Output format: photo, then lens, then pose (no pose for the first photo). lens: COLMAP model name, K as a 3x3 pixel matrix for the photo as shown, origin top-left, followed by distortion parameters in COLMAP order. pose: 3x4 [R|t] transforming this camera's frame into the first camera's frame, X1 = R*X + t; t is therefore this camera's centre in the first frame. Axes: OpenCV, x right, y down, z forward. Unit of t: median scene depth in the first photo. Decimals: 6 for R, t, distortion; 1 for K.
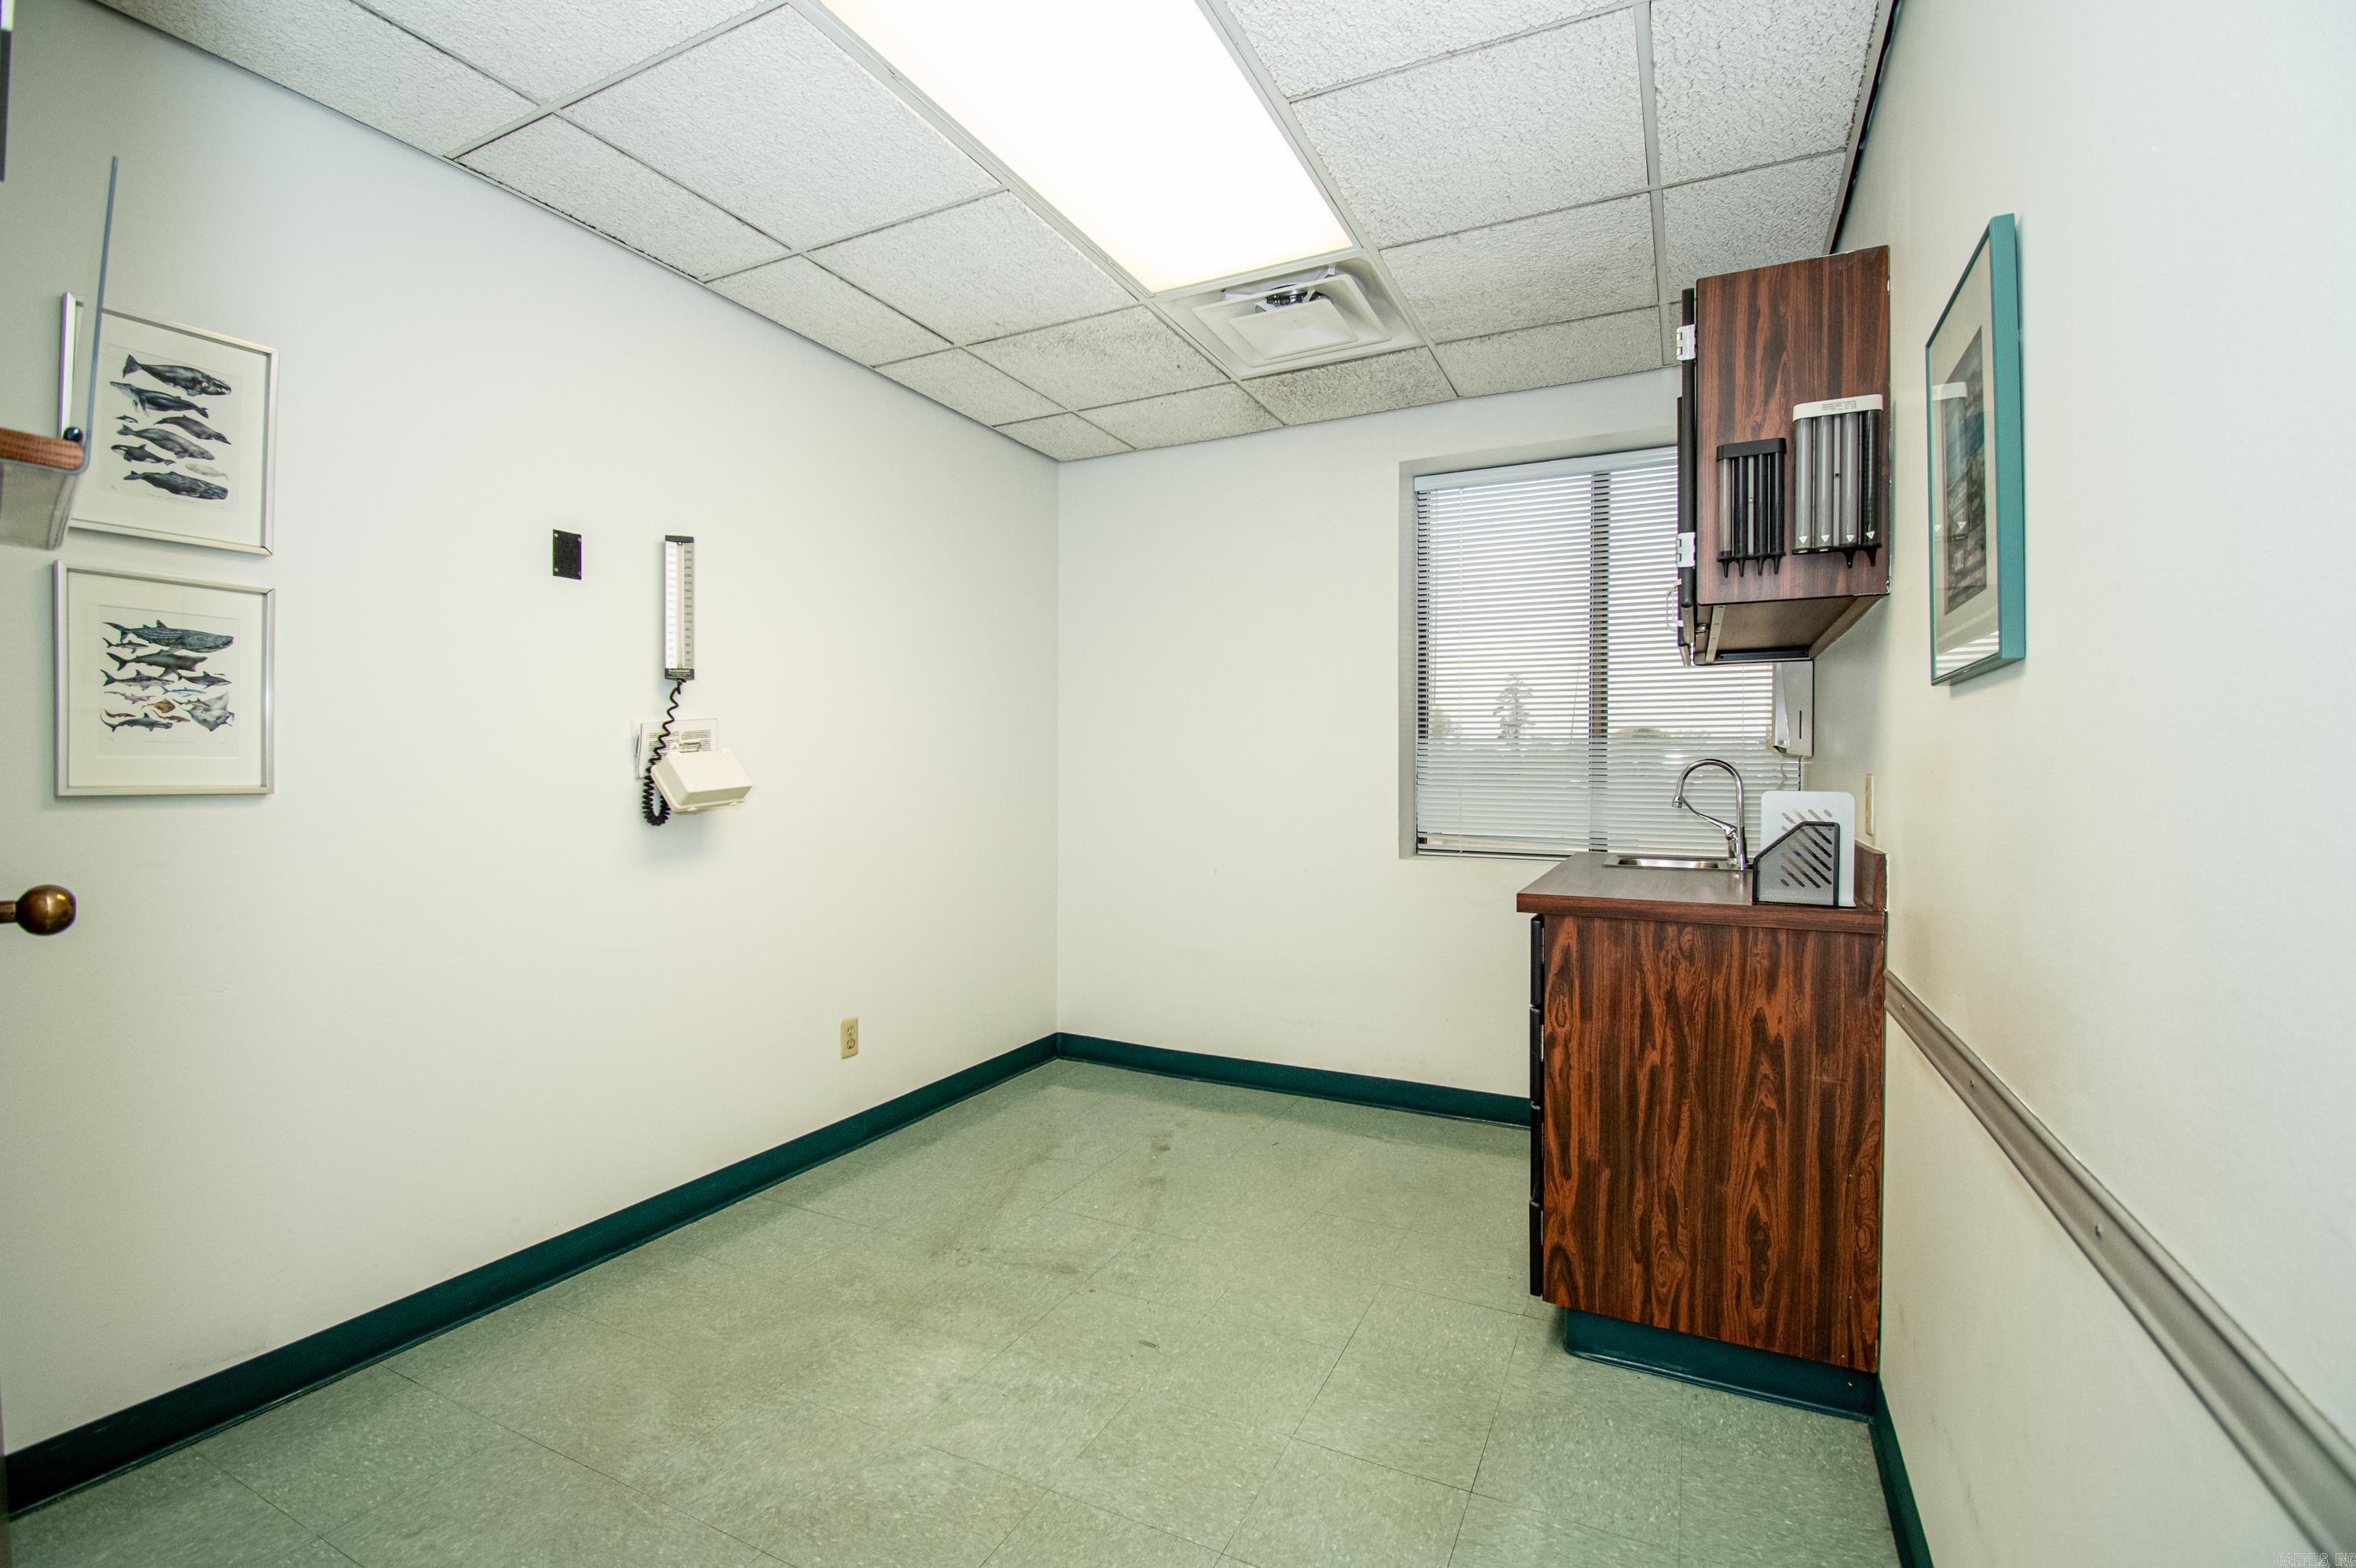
lens RADIAL K [[1062.4, 0, 1163.7], [0, 1062.4, 780.5], [0, 0, 1]] dist [-0.001808, -0.000057]
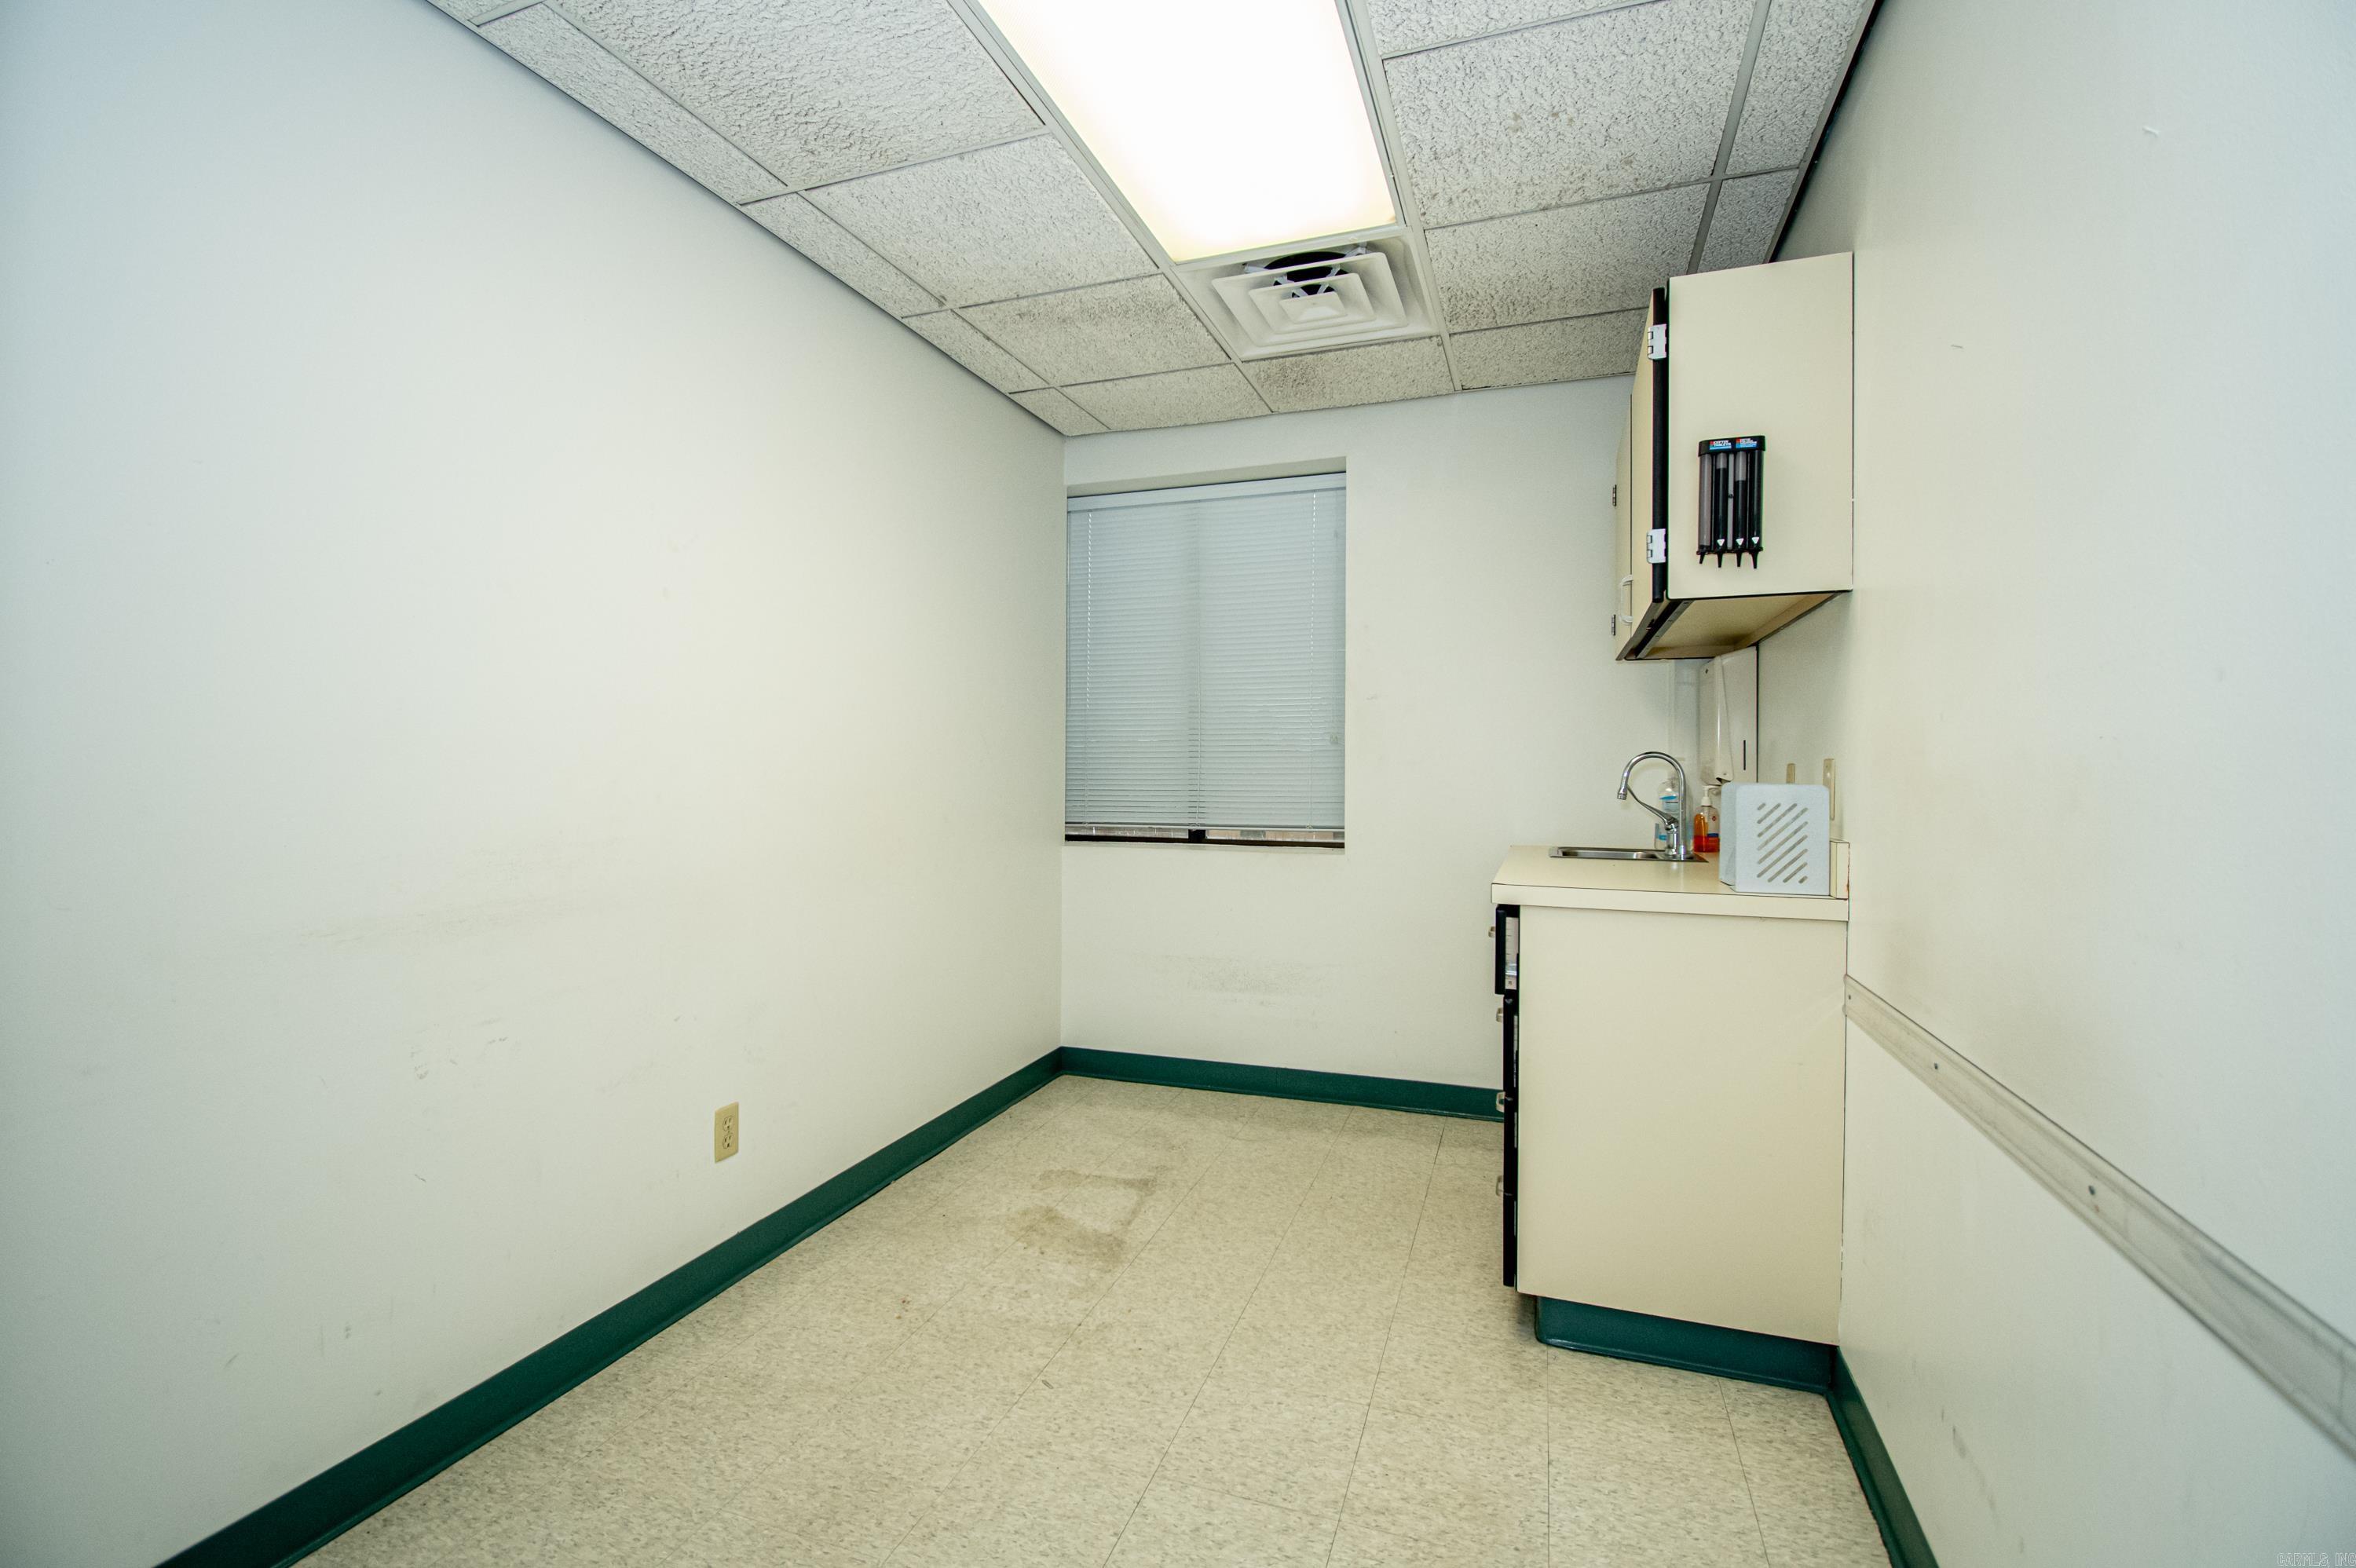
lens RADIAL K [[1062.4, 0, 1169.3], [0, 1062.4, 766.6], [0, 0, 1]] dist [-0.001808, -0.000057]
pose [[0.991062, -0.006328, 0.133255, -0.129784], [0.007329, 0.999948, -0.007020, -0.002501], [-0.133204, 0.007934, 0.991057, 0.059075]]
